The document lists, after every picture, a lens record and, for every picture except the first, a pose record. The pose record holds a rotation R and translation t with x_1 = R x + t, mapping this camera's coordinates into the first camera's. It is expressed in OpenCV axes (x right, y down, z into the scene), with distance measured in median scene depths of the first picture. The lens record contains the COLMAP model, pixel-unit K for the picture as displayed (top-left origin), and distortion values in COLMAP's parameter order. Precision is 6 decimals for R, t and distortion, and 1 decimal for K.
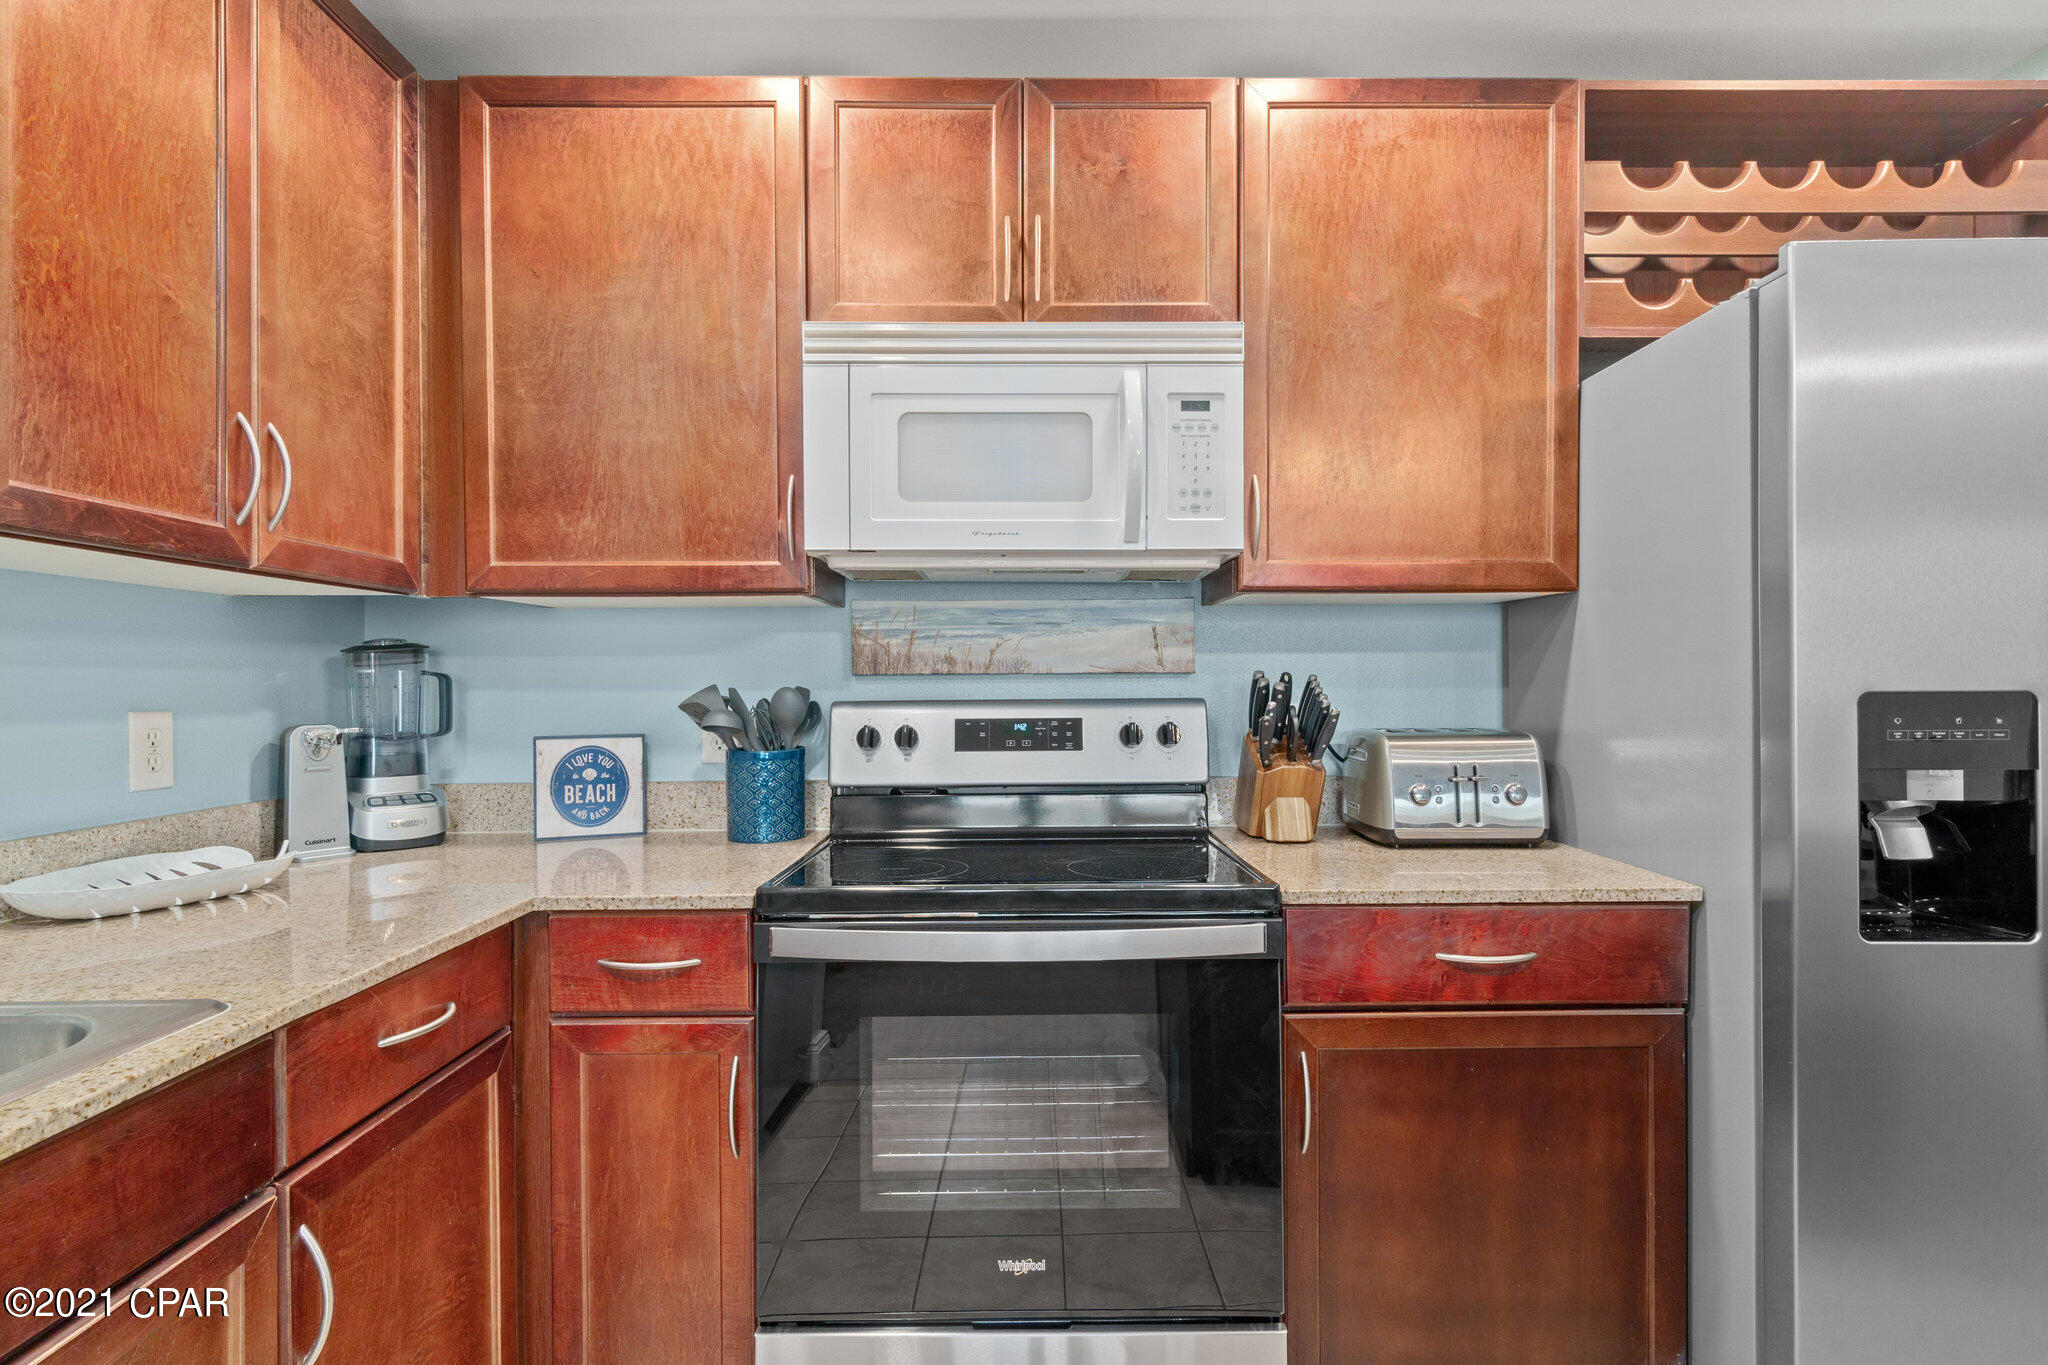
lens RADIAL K [[964.6, 0, 1025.3], [0, 964.6, 681.2], [0, 0, 1]] dist [-0.005159, -0.000567]
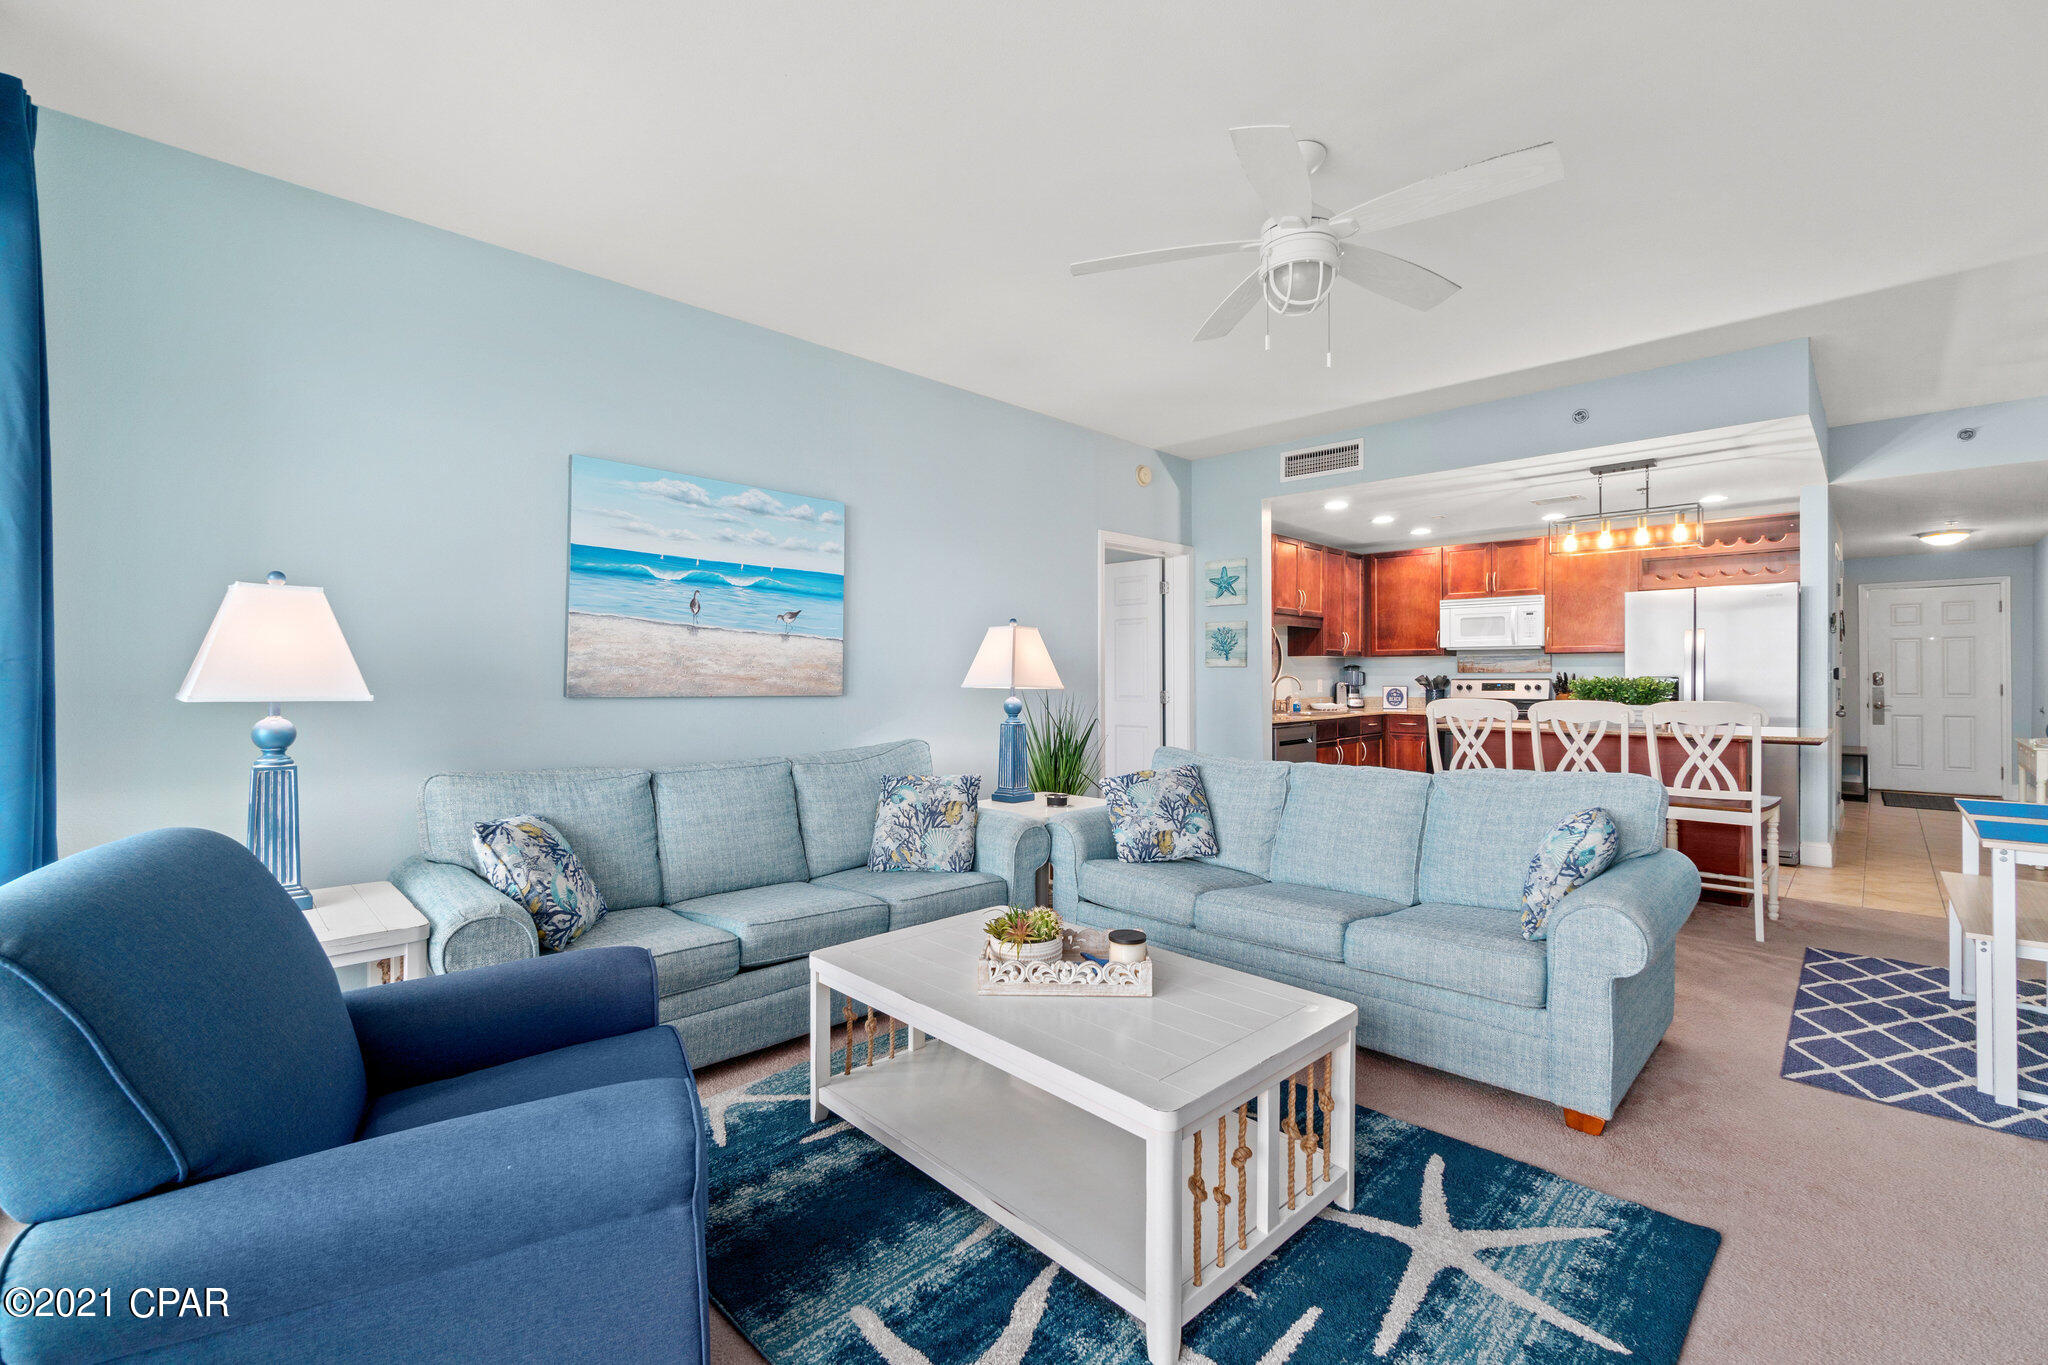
lens RADIAL K [[883.1, 0, 1027.1], [0, 883.1, 677.3], [0, 0, 1]] dist [-0.005525, 0.001817]
pose [[0.713115, 0.005780, -0.701023, 1.355768], [-0.001740, 0.999978, 0.006476, -0.007824], [0.701045, -0.003398, 0.713109, -3.515205]]
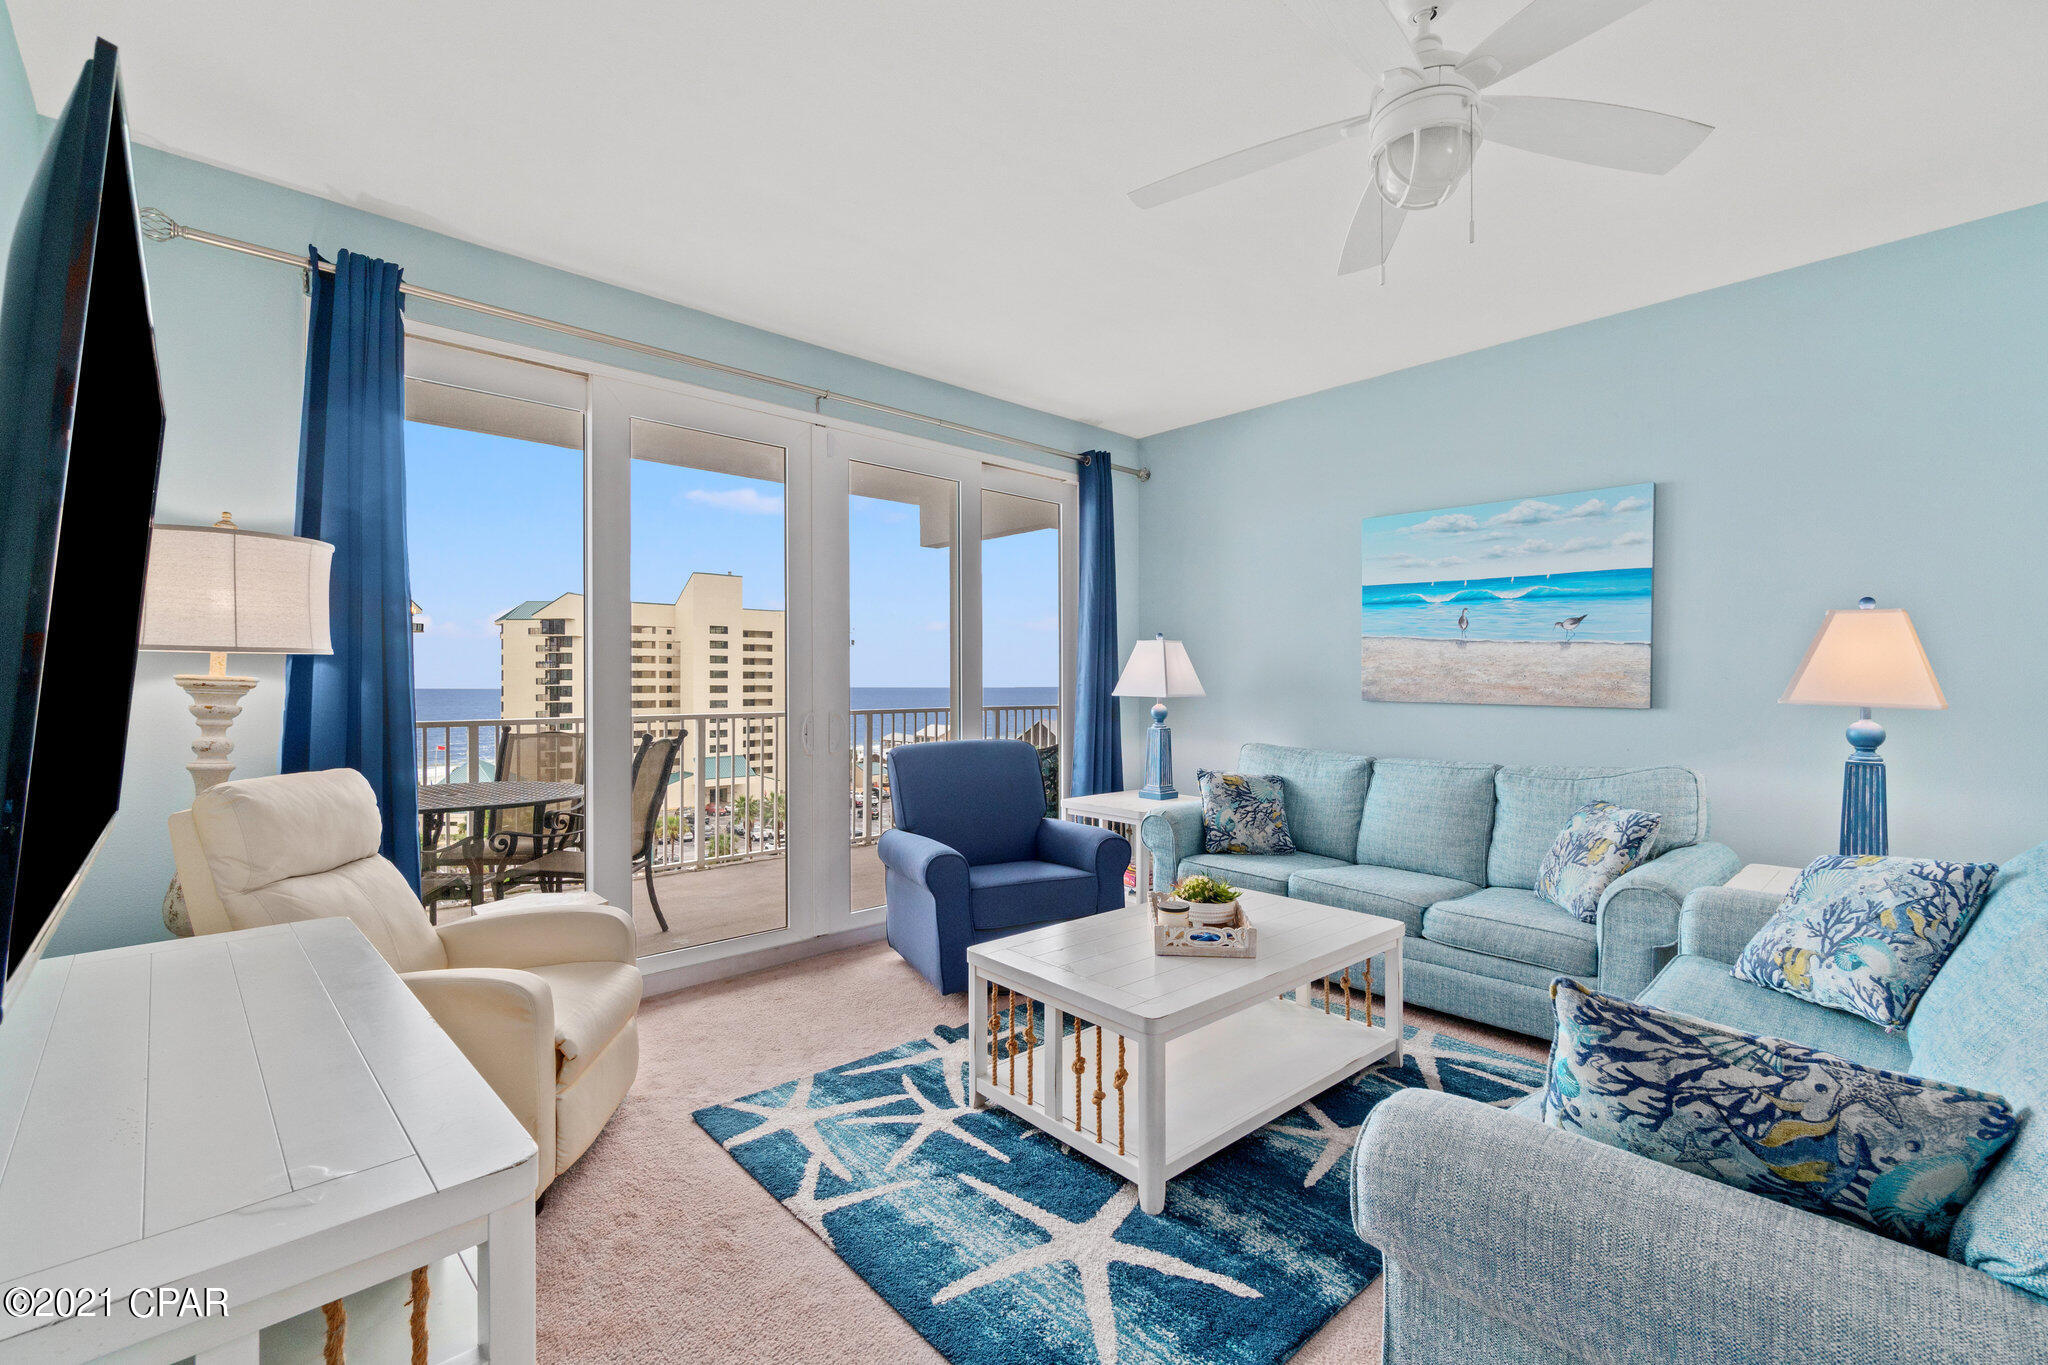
lens RADIAL K [[883.1, 0, 1027.1], [0, 883.1, 677.3], [0, 0, 1]] dist [-0.005525, 0.001817]
pose [[-0.735576, 0.002035, -0.677439, 1.768078], [0.005082, 0.999984, -0.002515, -0.016216], [0.677423, -0.005292, -0.735574, -1.616817]]
